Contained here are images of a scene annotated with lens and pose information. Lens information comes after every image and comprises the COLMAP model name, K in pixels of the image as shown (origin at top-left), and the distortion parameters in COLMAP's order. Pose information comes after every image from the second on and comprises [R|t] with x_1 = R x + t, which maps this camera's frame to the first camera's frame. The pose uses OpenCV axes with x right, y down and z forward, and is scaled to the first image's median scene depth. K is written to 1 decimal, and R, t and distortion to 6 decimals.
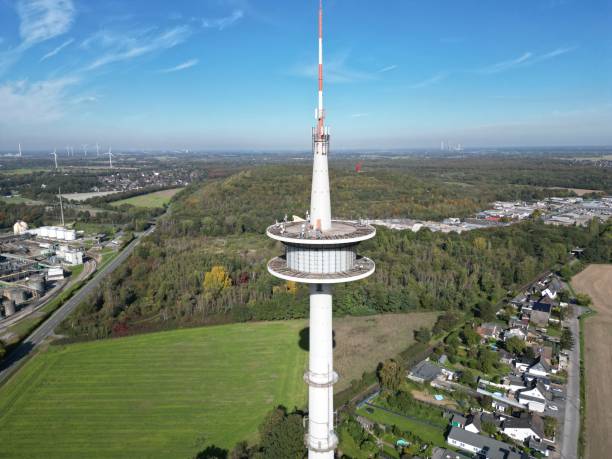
lens RADIAL K [[431.0, 0, 306.0], [0, 431.0, 229.5], [0, 0, 1]] dist [0.069108, -0.062919]
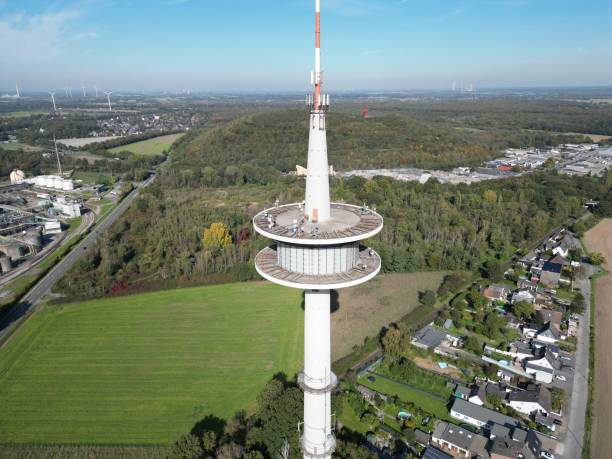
lens RADIAL K [[431.0, 0, 306.0], [0, 431.0, 229.5], [0, 0, 1]] dist [0.069108, -0.062919]
pose [[0.999926, 0.004053, -0.011470, 0.006309], [-0.002561, 0.991874, 0.127200, -0.025747], [0.011892, -0.127161, 0.991811, 0.047272]]
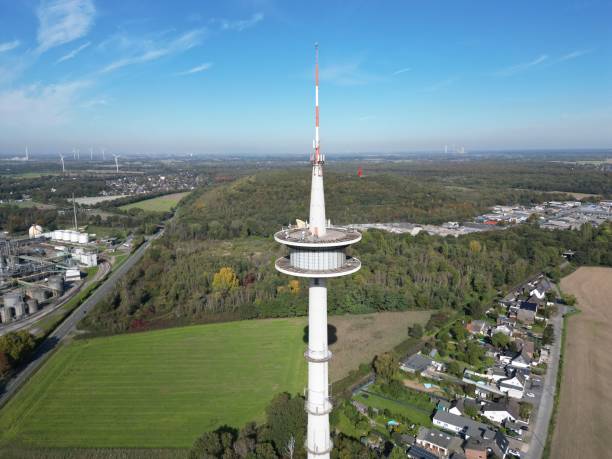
lens RADIAL K [[431.0, 0, 306.0], [0, 431.0, 229.5], [0, 0, 1]] dist [0.069108, -0.062919]
pose [[0.999963, 0.000656, -0.008576, 0.003267], [-0.000716, 0.999975, -0.006966, -0.002340], [0.008572, 0.006972, 0.999939, -0.074269]]
